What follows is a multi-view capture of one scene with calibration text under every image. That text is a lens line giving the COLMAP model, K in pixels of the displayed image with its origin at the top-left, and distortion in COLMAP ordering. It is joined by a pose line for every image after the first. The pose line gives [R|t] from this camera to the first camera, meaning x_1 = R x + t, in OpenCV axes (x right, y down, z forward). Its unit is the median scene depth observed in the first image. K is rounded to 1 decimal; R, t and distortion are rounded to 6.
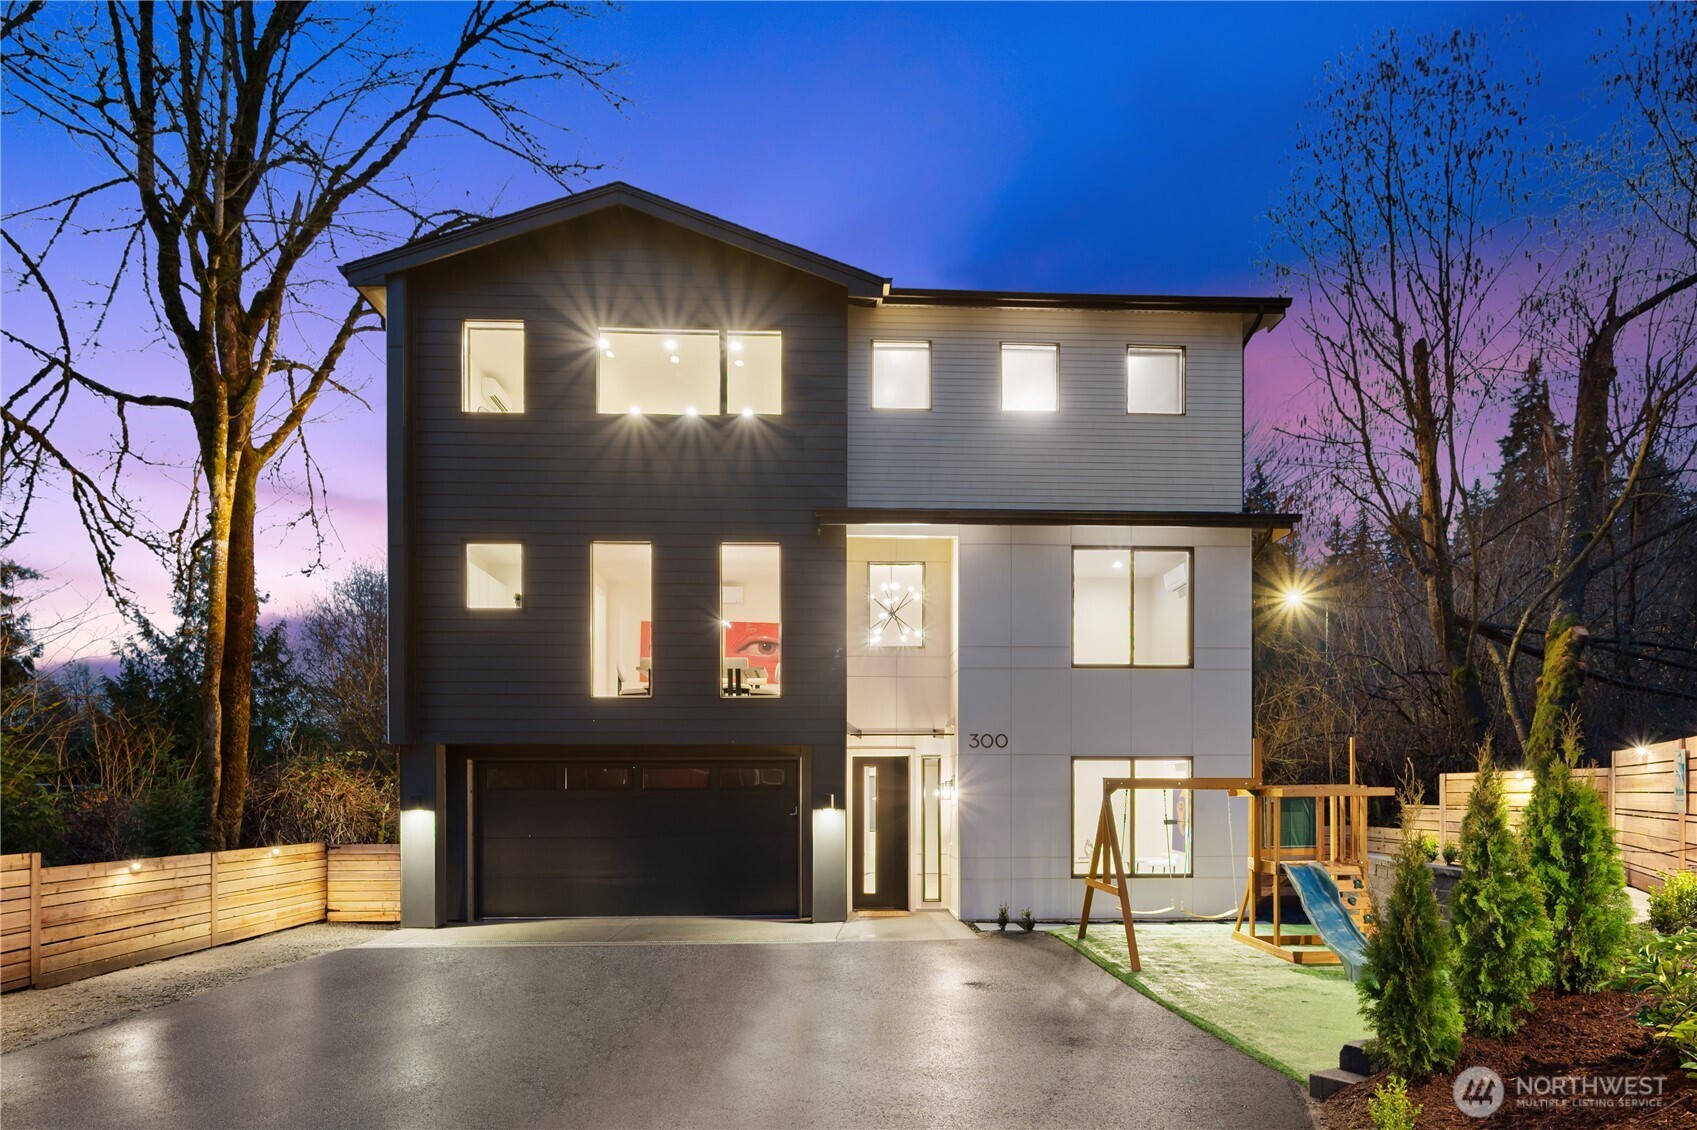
lens RADIAL K [[813.9, 0, 844.9], [0, 813.9, 802.4], [0, 0, 1]] dist [-0.000320, -0.000069]
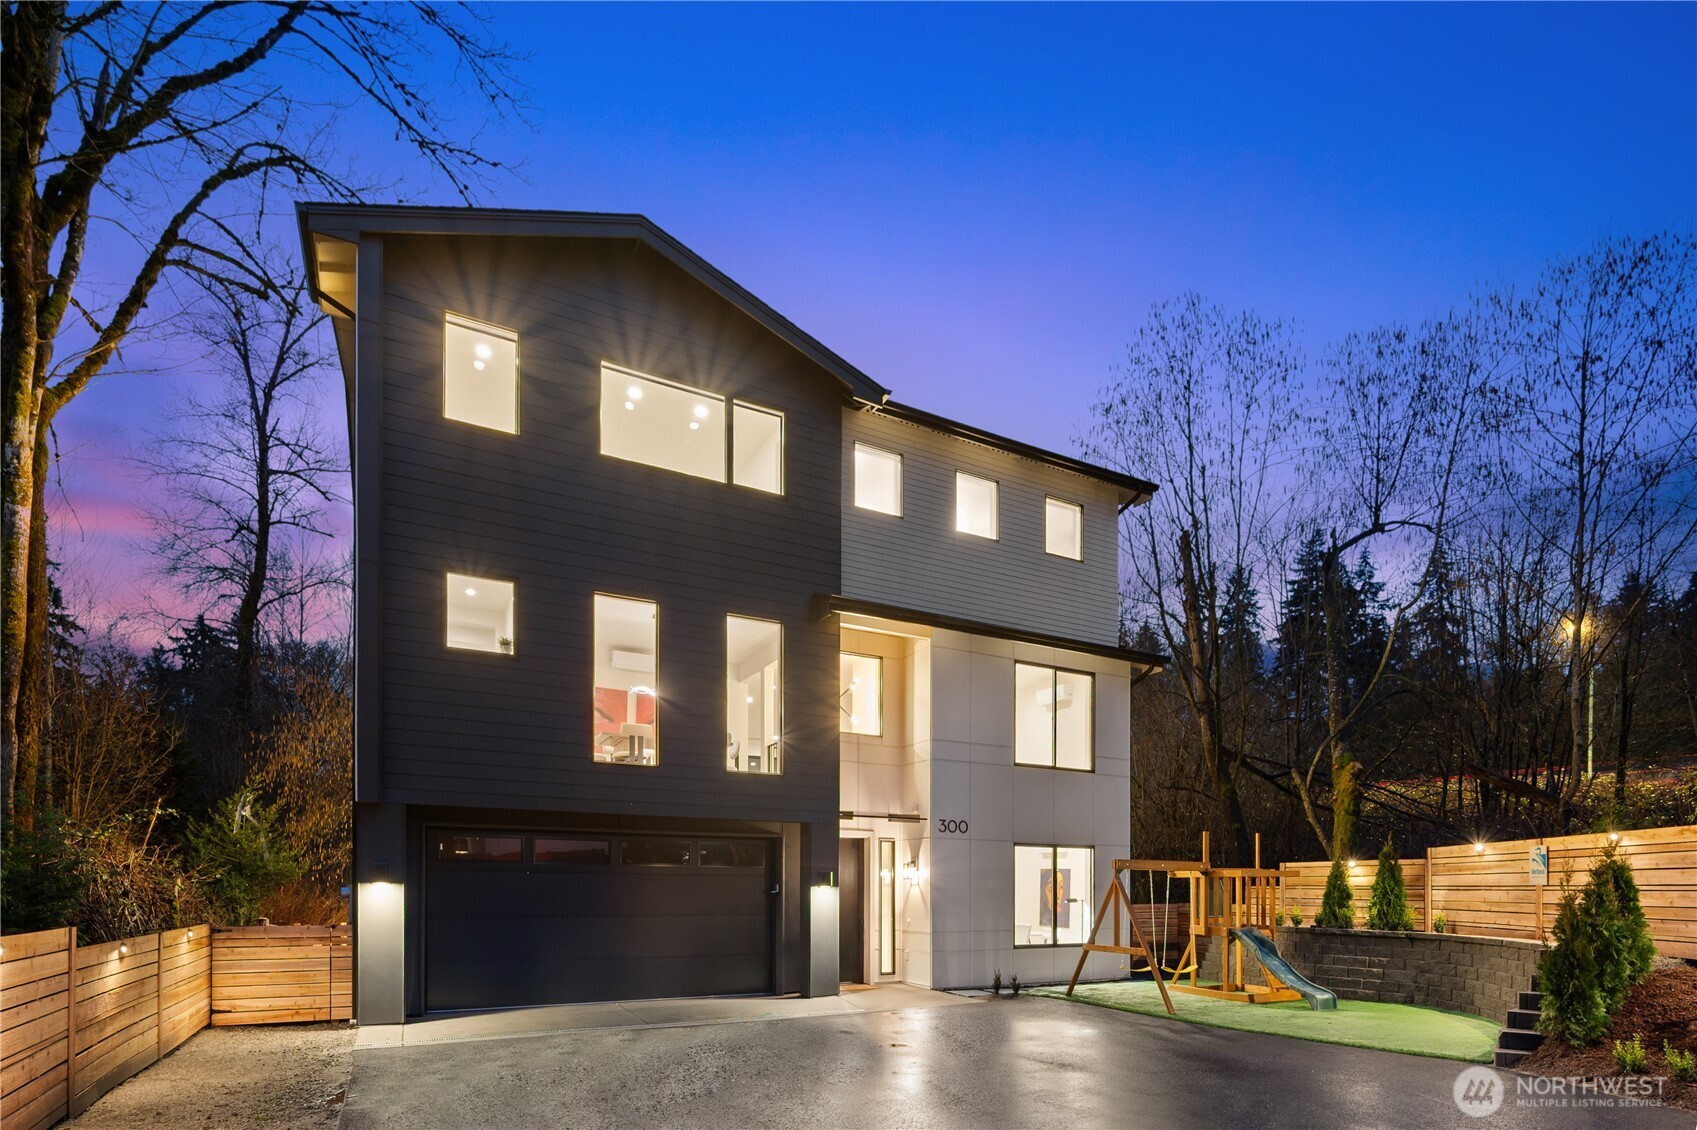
lens RADIAL K [[820.6, 0, 852.2], [0, 820.6, 886.7], [0, 0, 1]] dist [-0.000289, 0.000023]
pose [[0.911300, 0.008904, 0.411647, -0.408973], [-0.005202, 0.999935, -0.010113, 0.018689], [-0.411710, 0.007074, 0.911287, 0.039725]]
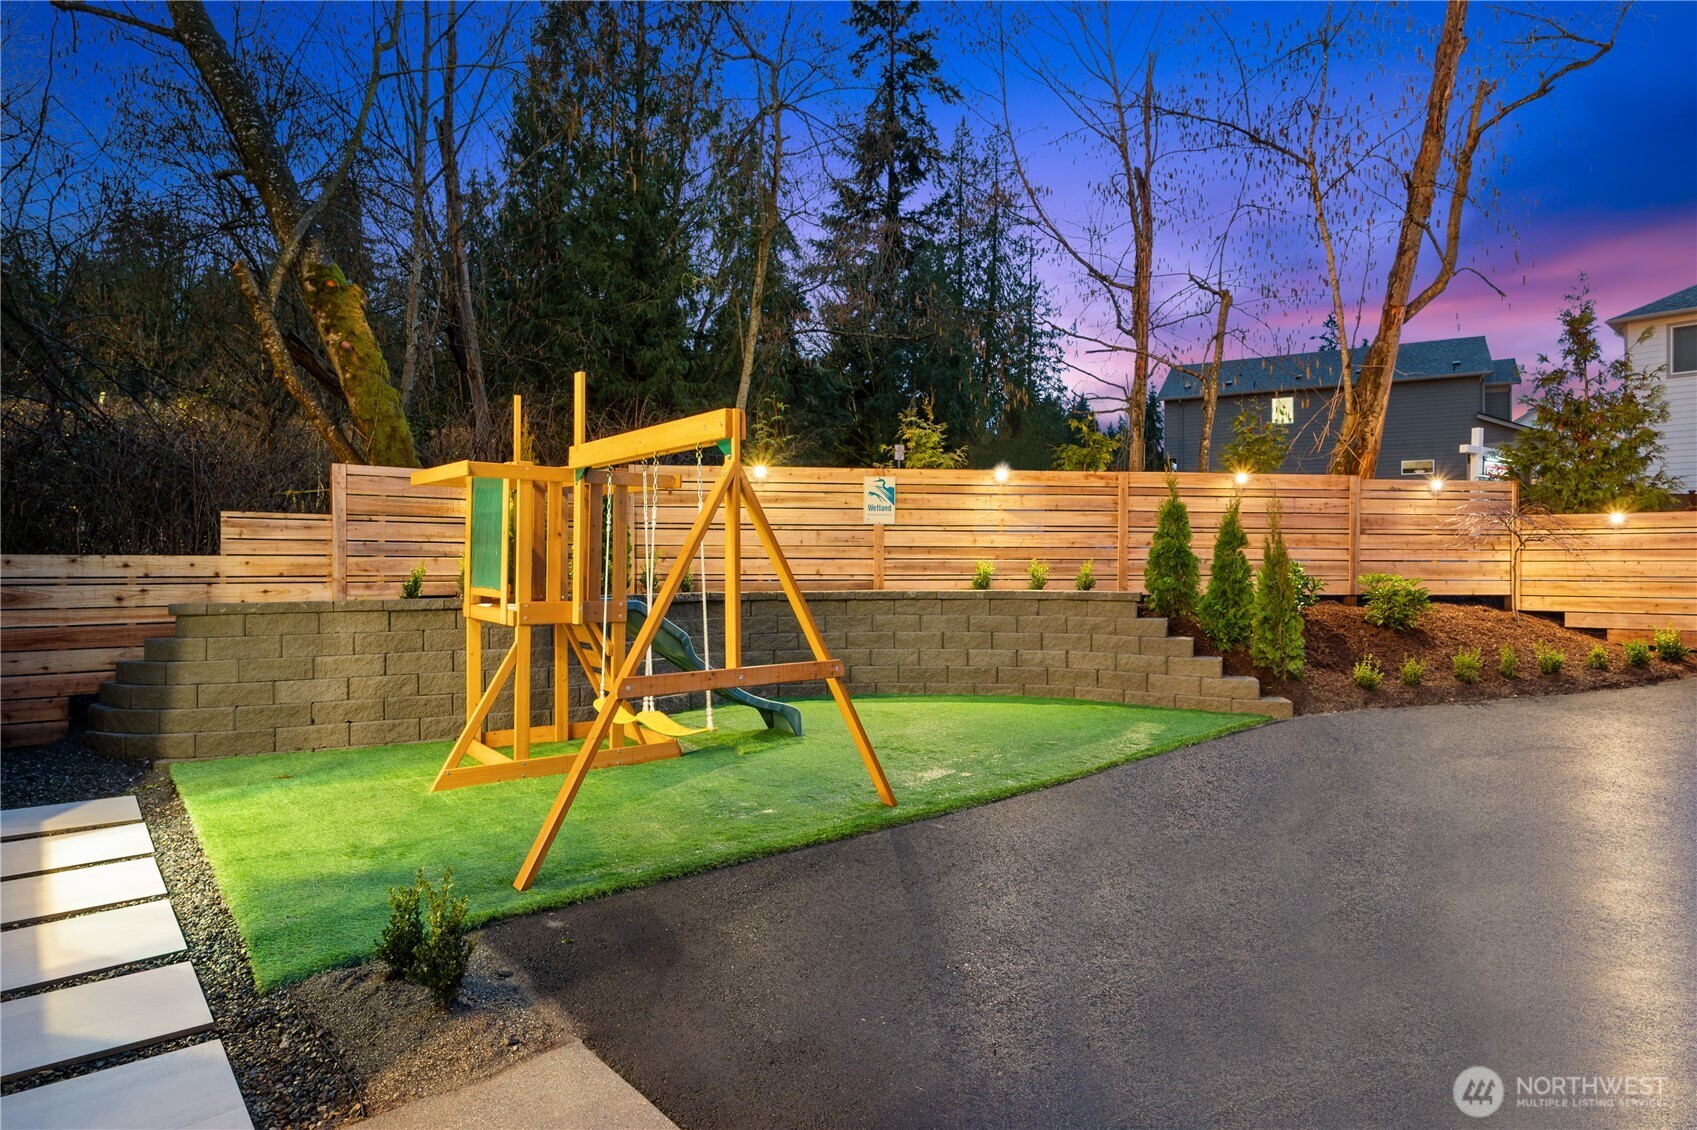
lens RADIAL K [[928.3, 0, 848.5], [0, 928.3, 565.0], [0, 0, 1]] dist [-0.000144, -0.000015]
pose [[-0.614263, -0.002172, 0.789098, -0.067315], [0.003527, 0.999979, 0.005499, 0.033379], [-0.789093, 0.006161, -0.614243, 0.924582]]
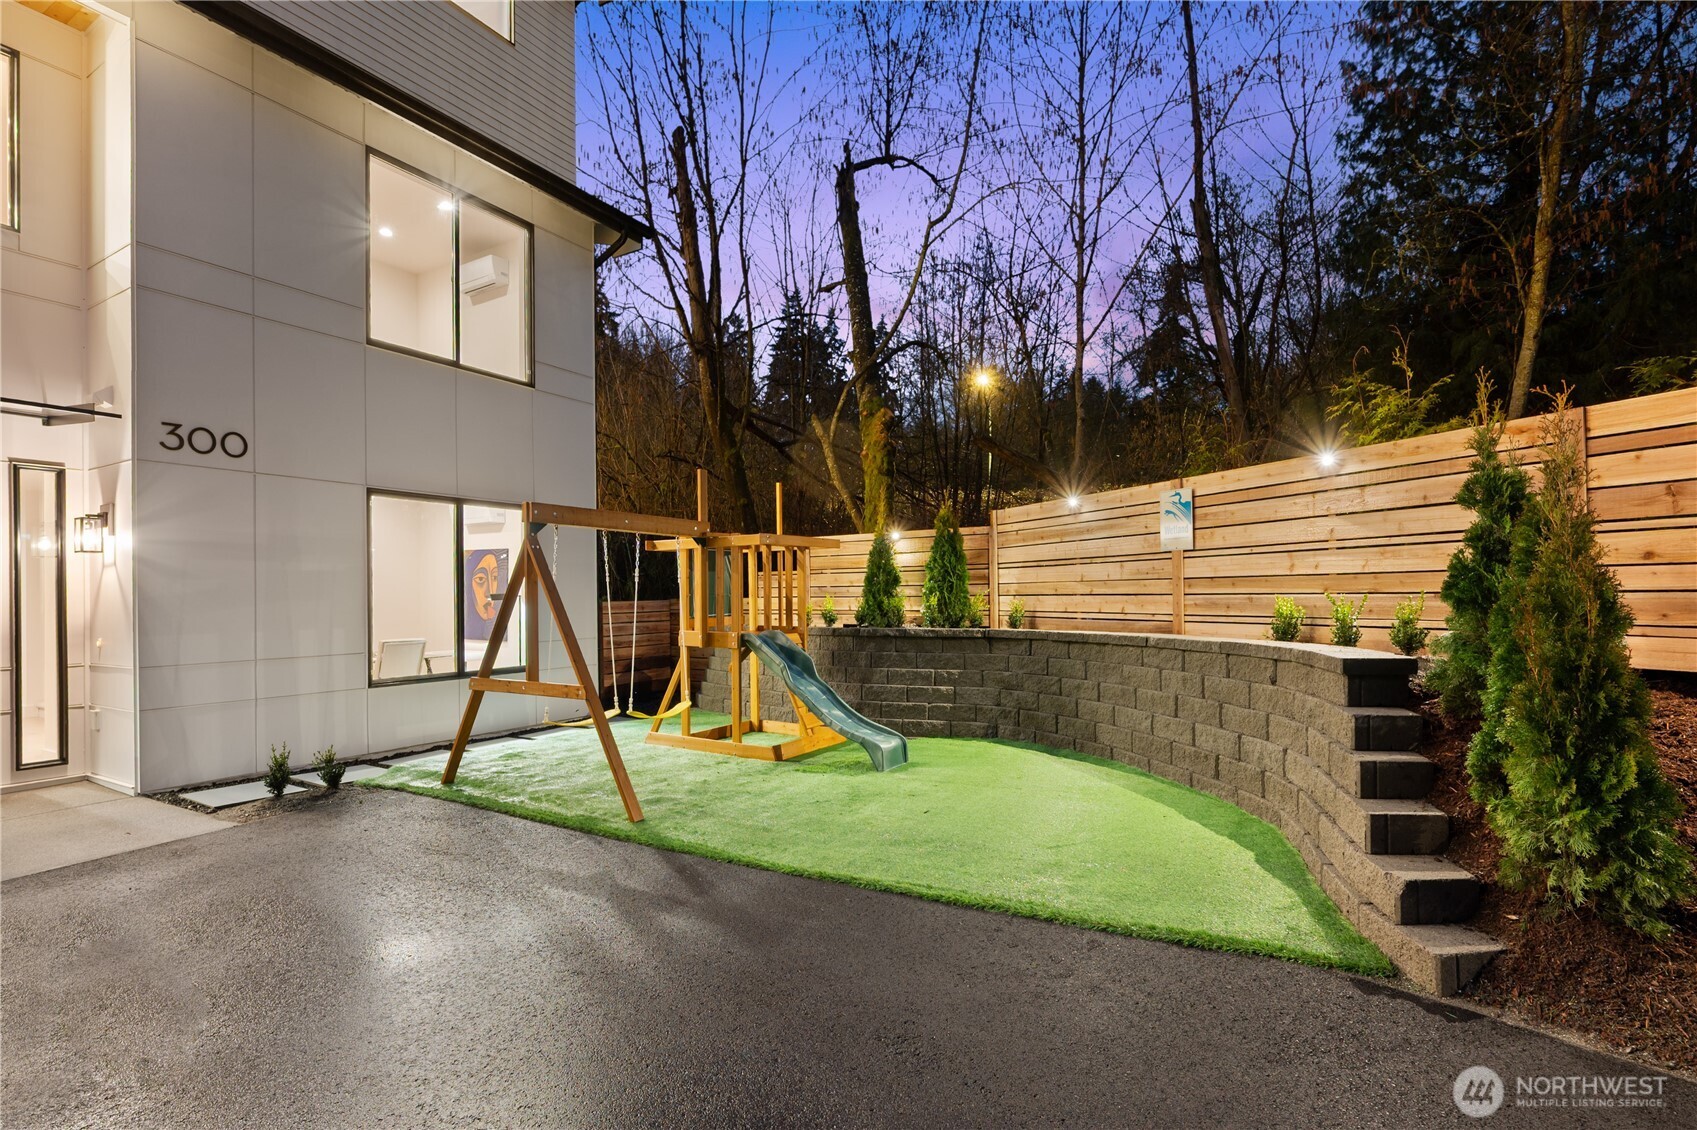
lens RADIAL K [[809.3, 0, 846.9], [0, 809.3, 585.4], [0, 0, 1]] dist [-0.000743, -0.000489]
pose [[0.543745, 0.006122, 0.839228, -0.035576], [0.014928, 0.999745, -0.016965, 0.032580], [-0.839118, 0.021752, 0.543514, 0.371903]]
